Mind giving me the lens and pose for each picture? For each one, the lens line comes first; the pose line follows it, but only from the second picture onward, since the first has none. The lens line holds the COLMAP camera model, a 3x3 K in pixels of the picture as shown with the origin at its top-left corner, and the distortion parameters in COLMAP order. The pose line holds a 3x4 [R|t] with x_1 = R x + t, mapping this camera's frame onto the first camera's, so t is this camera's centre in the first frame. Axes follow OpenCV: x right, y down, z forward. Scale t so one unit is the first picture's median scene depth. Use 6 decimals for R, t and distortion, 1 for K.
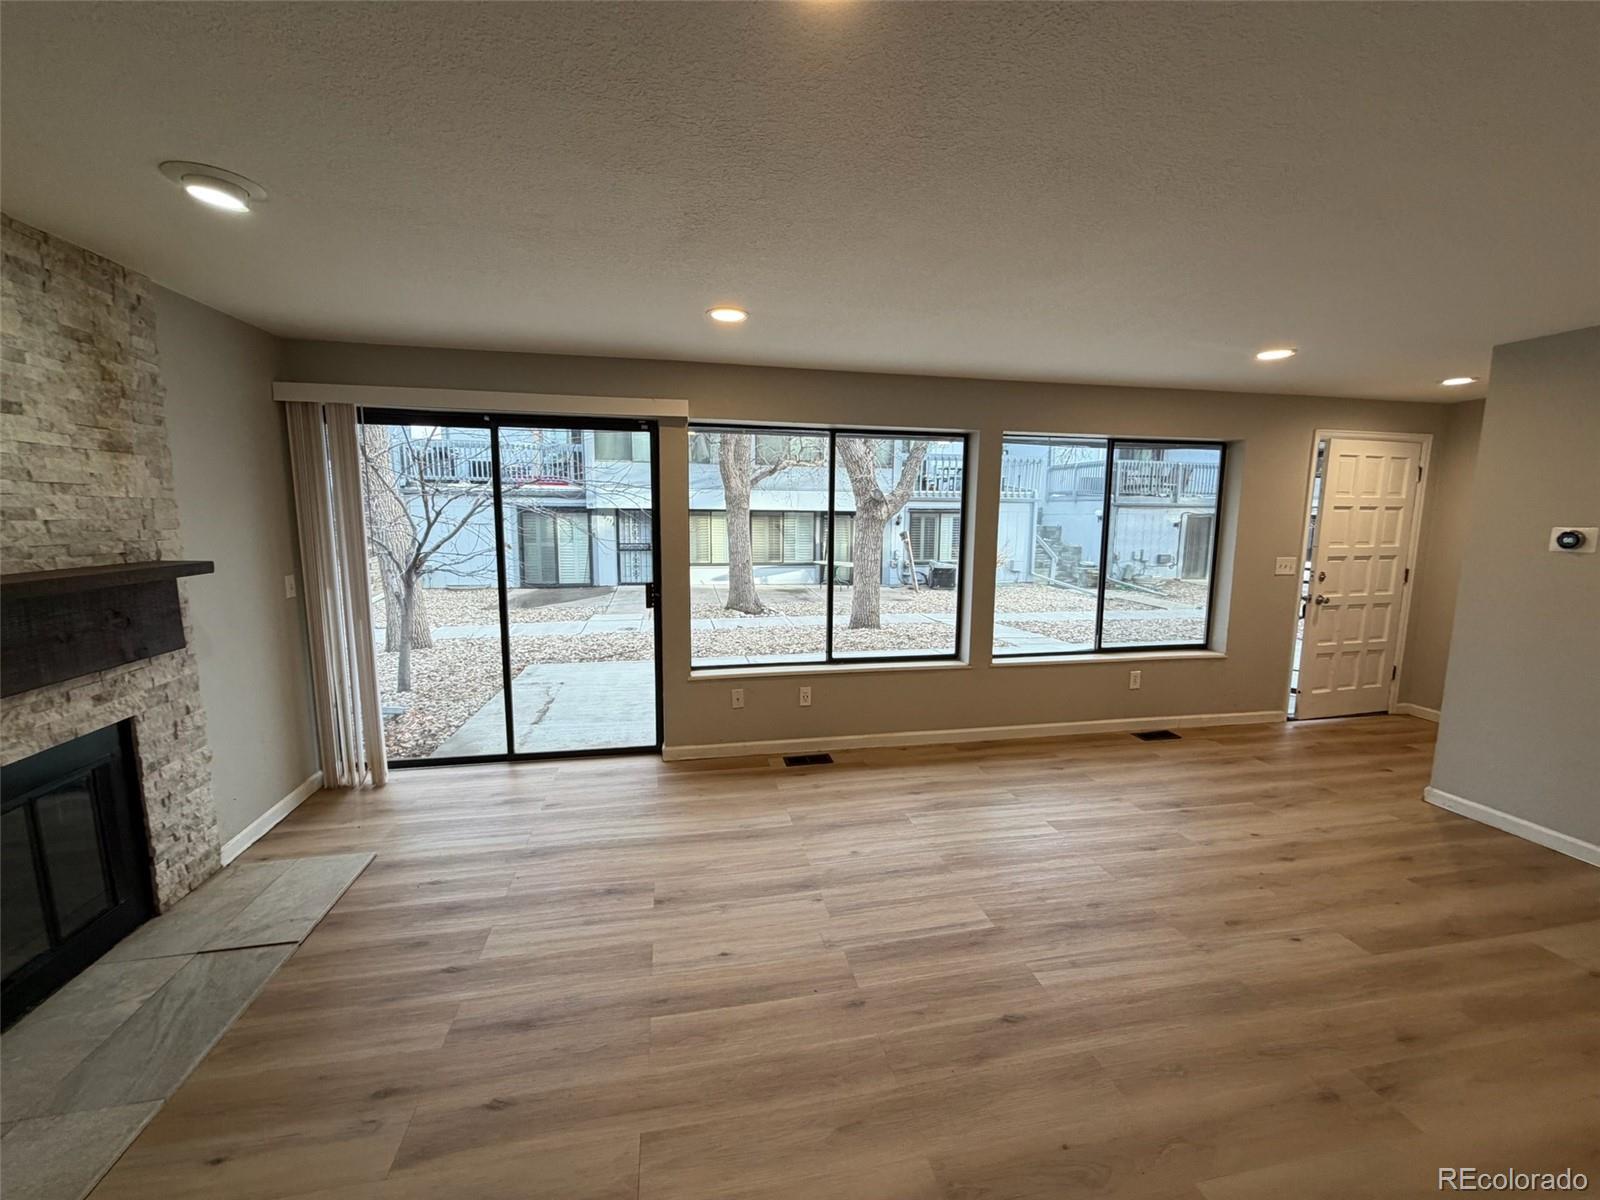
lens RADIAL K [[636.2, 0, 796.2], [0, 636.2, 599.9], [0, 0, 1]] dist [-0.000928, 0.000455]
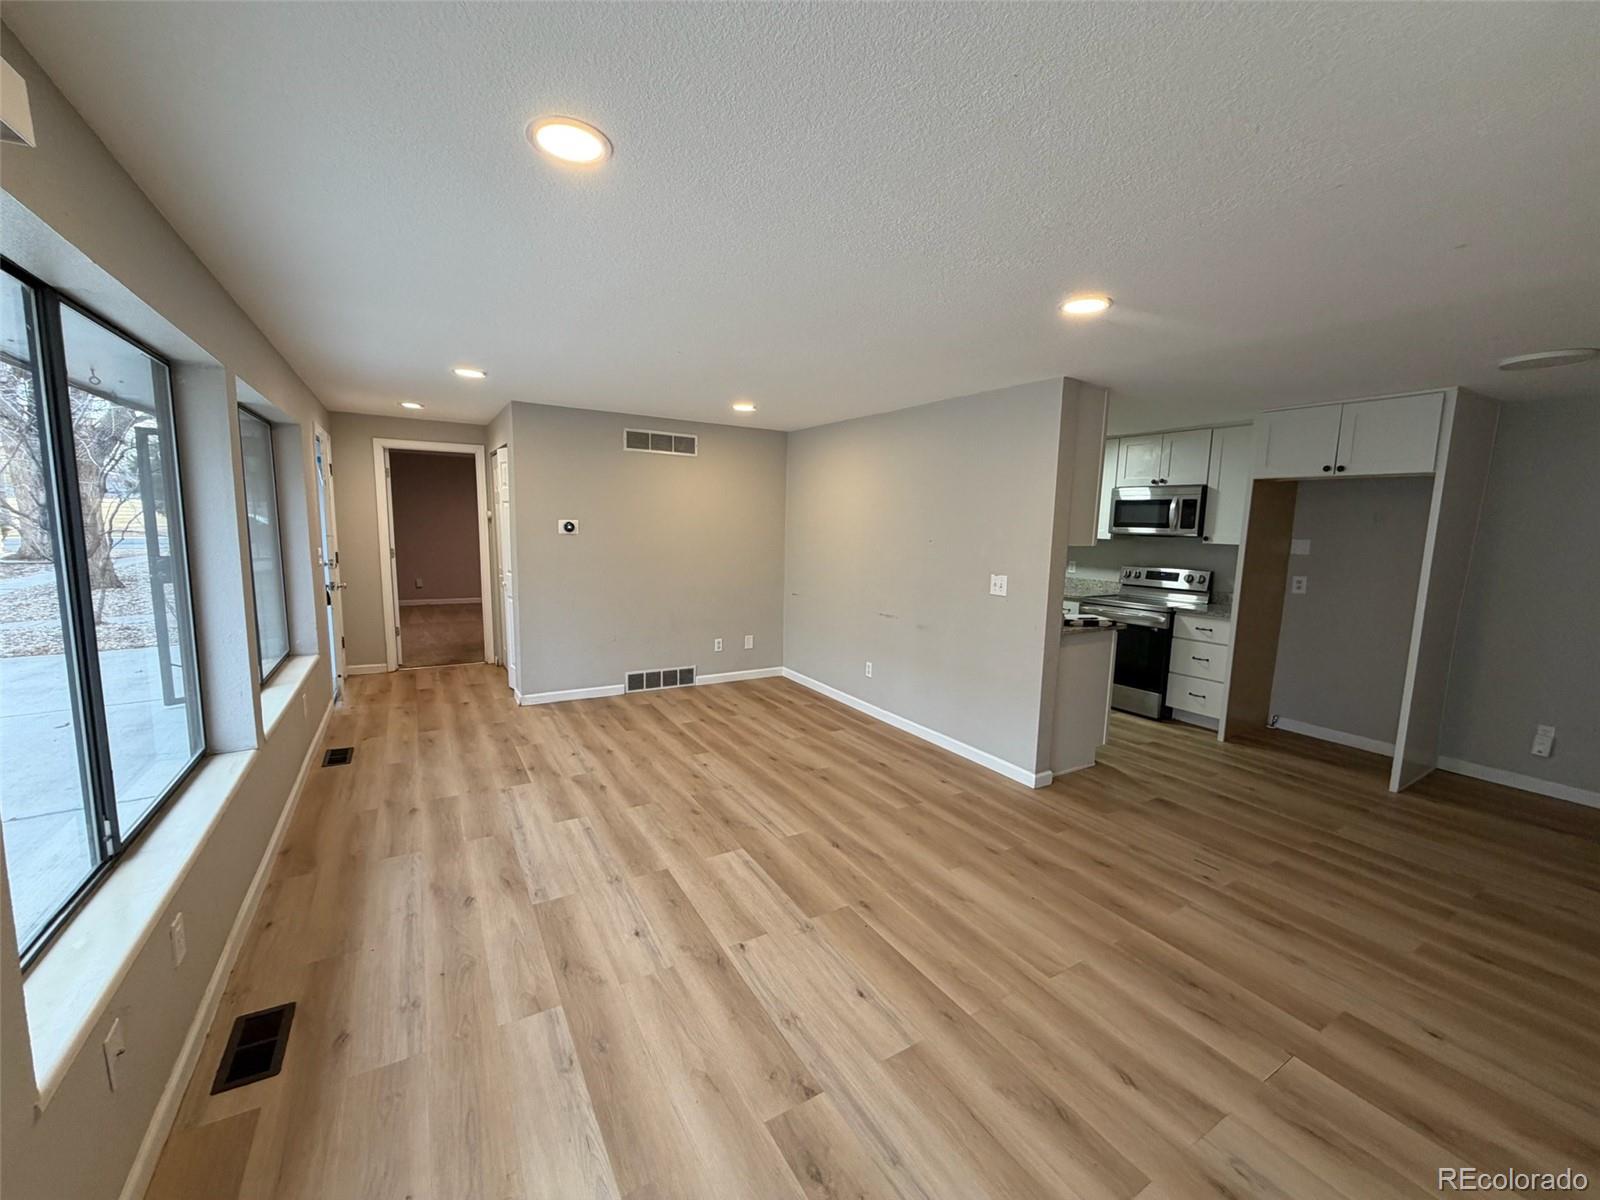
lens RADIAL K [[636.2, 0, 793.8], [0, 636.2, 604.5], [0, 0, 1]] dist [-0.000928, 0.000455]
pose [[-0.332519, -0.140660, 0.932548, -0.460116], [0.093296, 0.979059, 0.180942, -0.099327], [-0.938470, 0.147170, -0.312433, 0.682160]]
